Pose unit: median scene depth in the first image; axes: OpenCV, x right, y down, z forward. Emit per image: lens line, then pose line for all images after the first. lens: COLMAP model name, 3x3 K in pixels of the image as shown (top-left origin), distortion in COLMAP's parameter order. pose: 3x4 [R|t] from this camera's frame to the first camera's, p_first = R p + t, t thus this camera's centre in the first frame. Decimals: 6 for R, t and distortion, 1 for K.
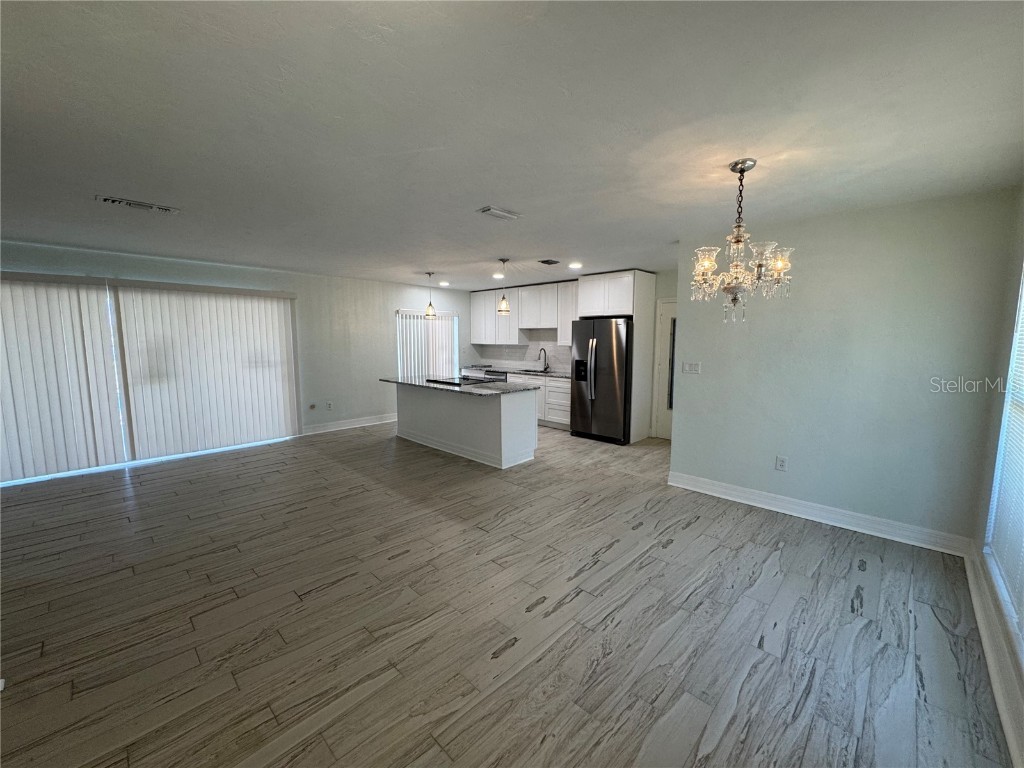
lens RADIAL K [[409.1, 0, 512.0], [0, 409.1, 384.0], [0, 0, 1]] dist [-0.003253, -0.000091]
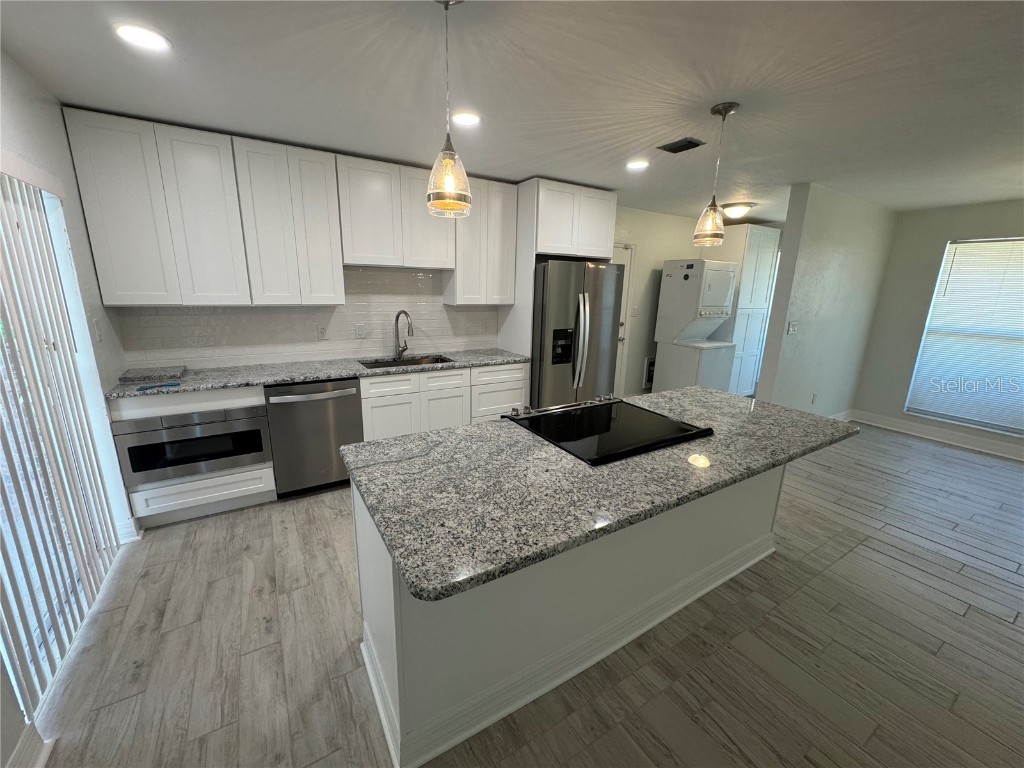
lens RADIAL K [[409.1, 0, 512.0], [0, 409.1, 384.0], [0, 0, 1]] dist [-0.003253, -0.000091]
pose [[0.245875, -0.226854, 0.942382, -0.371383], [0.086147, 0.973494, 0.211867, -0.097082], [-0.965466, 0.029091, 0.258900, 0.783746]]
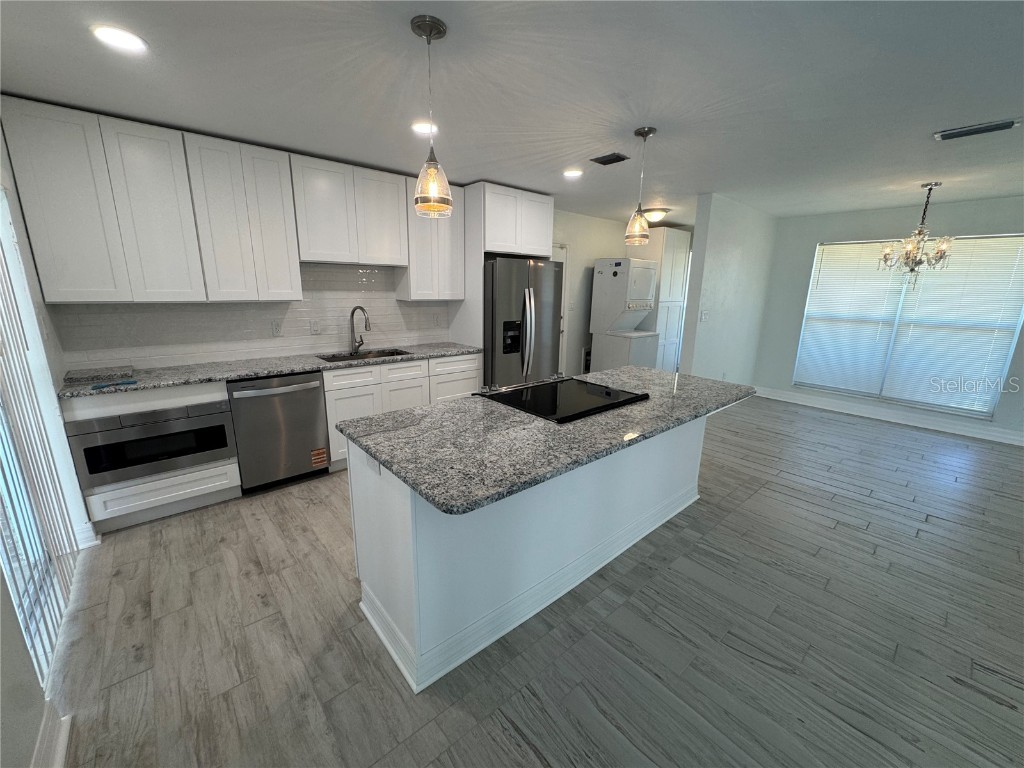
lens RADIAL K [[409.1, 0, 512.0], [0, 409.1, 384.0], [0, 0, 1]] dist [-0.003253, -0.000091]
pose [[0.083906, -0.233529, 0.968723, -0.418202], [0.096666, 0.969473, 0.225337, -0.092544], [-0.991774, 0.074736, 0.103919, 0.800862]]
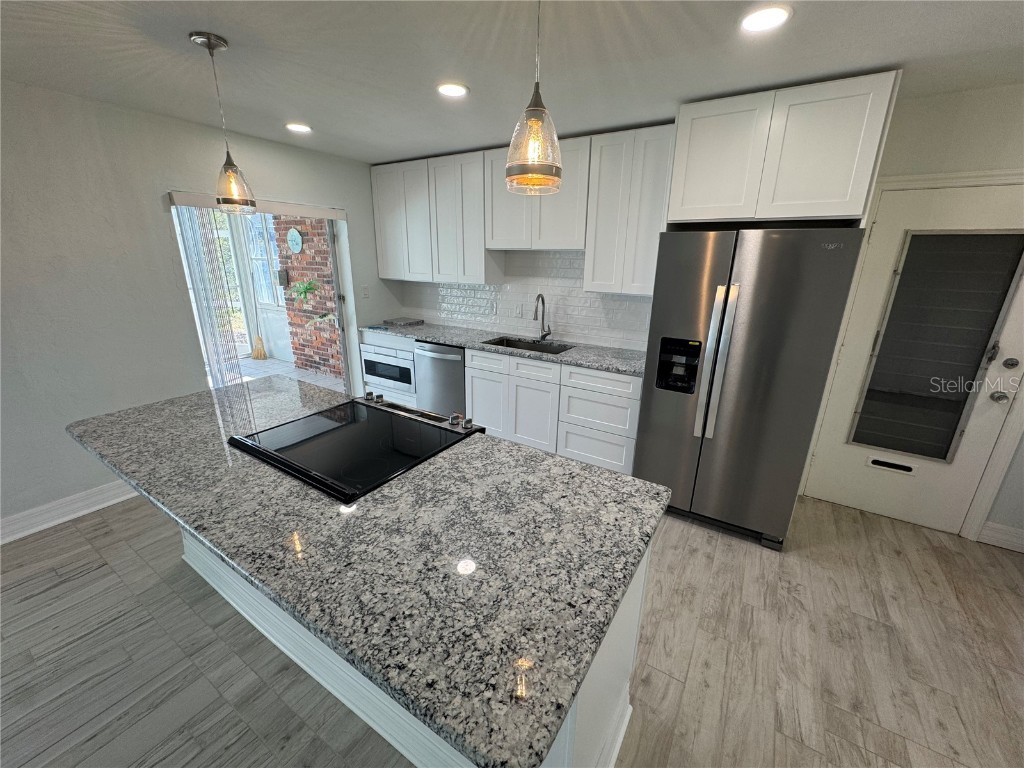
lens RADIAL K [[409.1, 0, 512.0], [0, 409.1, 384.0], [0, 0, 1]] dist [-0.003253, -0.000091]
pose [[0.978652, -0.050585, 0.199203, -0.057243], [0.011346, 0.981057, 0.193387, -0.079726], [-0.205212, -0.186998, 0.960687, 0.554932]]
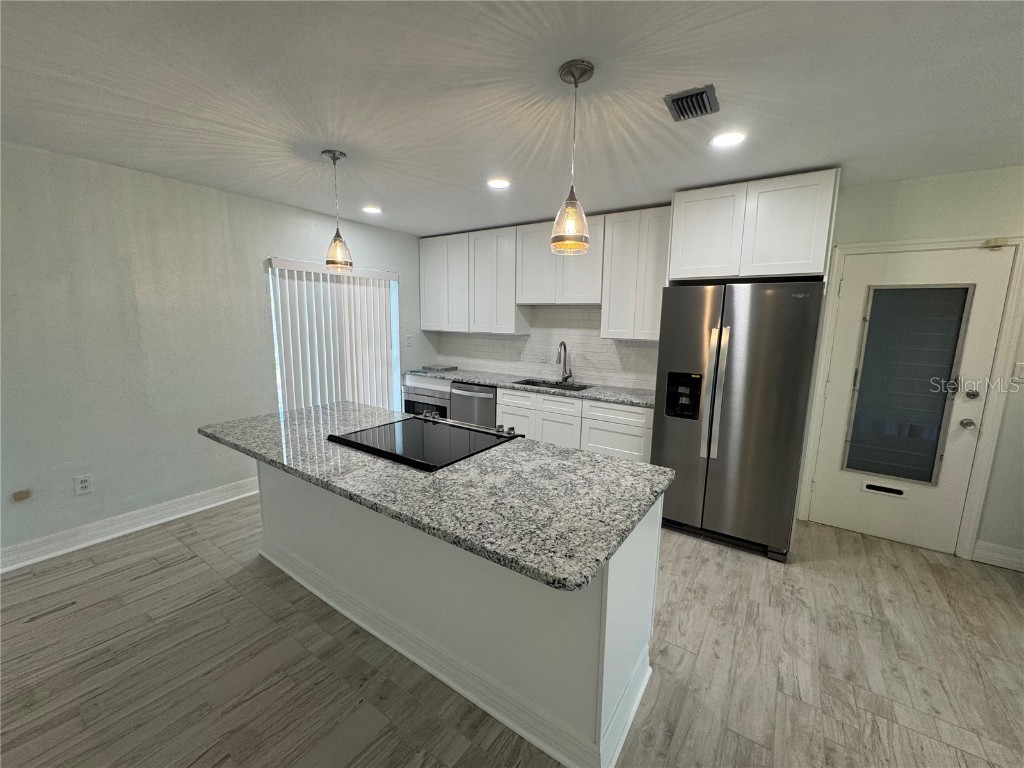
lens RADIAL K [[409.1, 0, 512.0], [0, 409.1, 384.0], [0, 0, 1]] dist [-0.003253, -0.000091]
pose [[0.985477, -0.011971, 0.169384, -0.086664], [0.004314, 0.998955, 0.045502, -0.057822], [-0.169751, -0.044110, 0.984499, 0.491078]]
